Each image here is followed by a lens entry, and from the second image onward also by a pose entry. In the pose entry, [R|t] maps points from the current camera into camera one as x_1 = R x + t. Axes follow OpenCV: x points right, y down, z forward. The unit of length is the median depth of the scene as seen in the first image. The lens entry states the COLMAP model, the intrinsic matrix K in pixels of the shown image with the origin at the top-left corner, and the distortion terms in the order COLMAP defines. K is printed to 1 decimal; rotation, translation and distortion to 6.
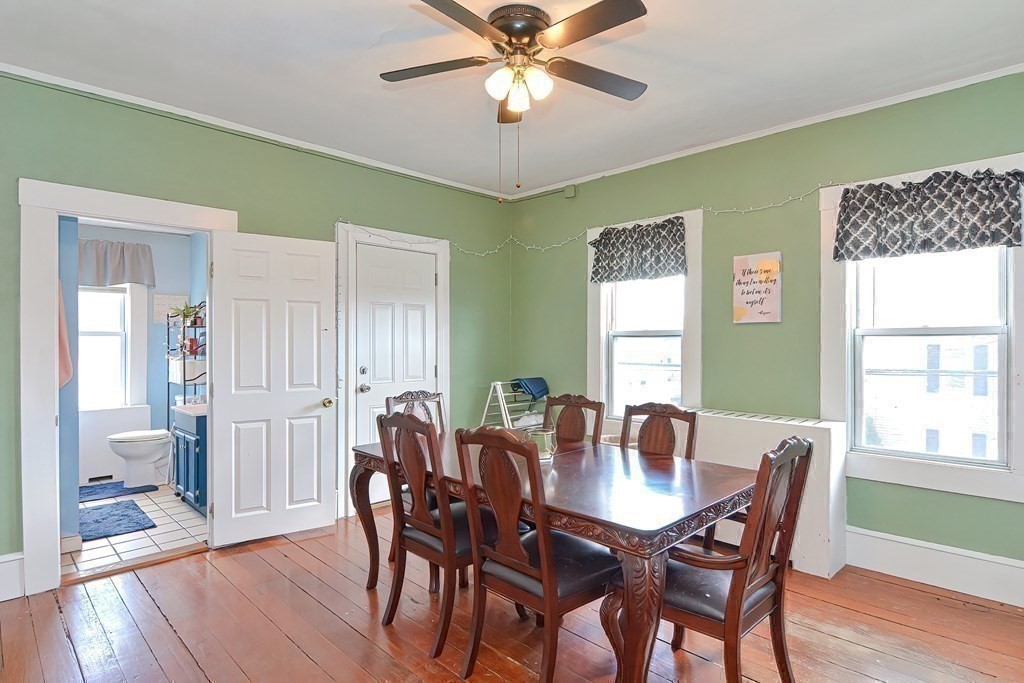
lens RADIAL K [[548.3, 0, 518.9], [0, 548.3, 336.8], [0, 0, 1]] dist [-0.001736, -0.002916]
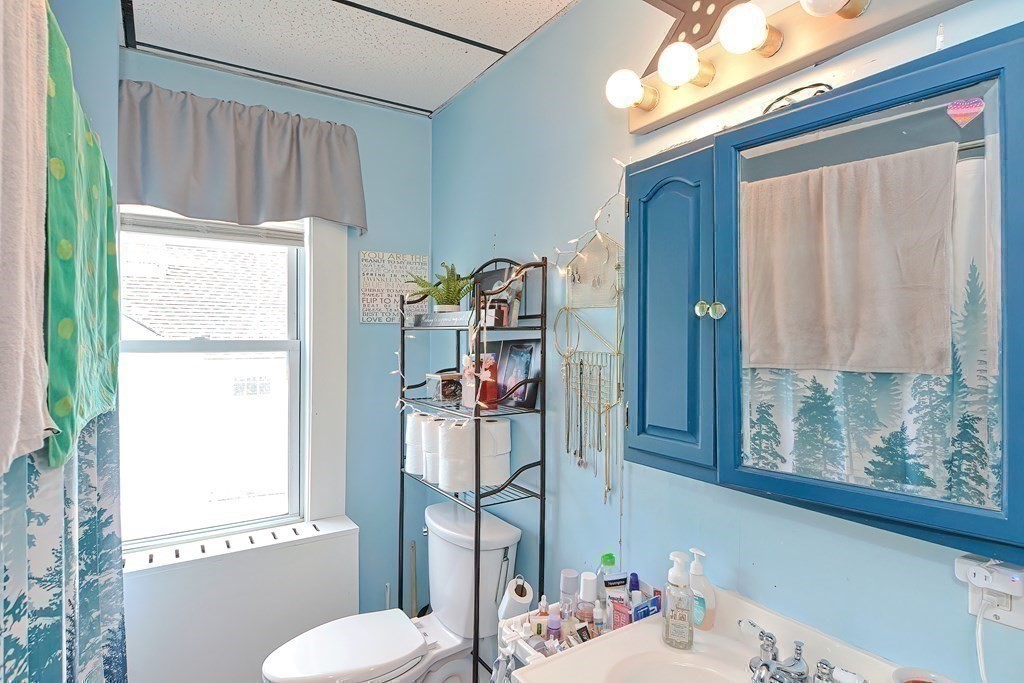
lens RADIAL K [[548.3, 0, 516.8], [0, 548.3, 338.2], [0, 0, 1]] dist [-0.001736, -0.002916]
pose [[0.981181, -0.000594, -0.193087, -0.486022], [0.000933, 0.999998, 0.001663, -0.011724], [0.193086, -0.001812, 0.981180, 0.635537]]
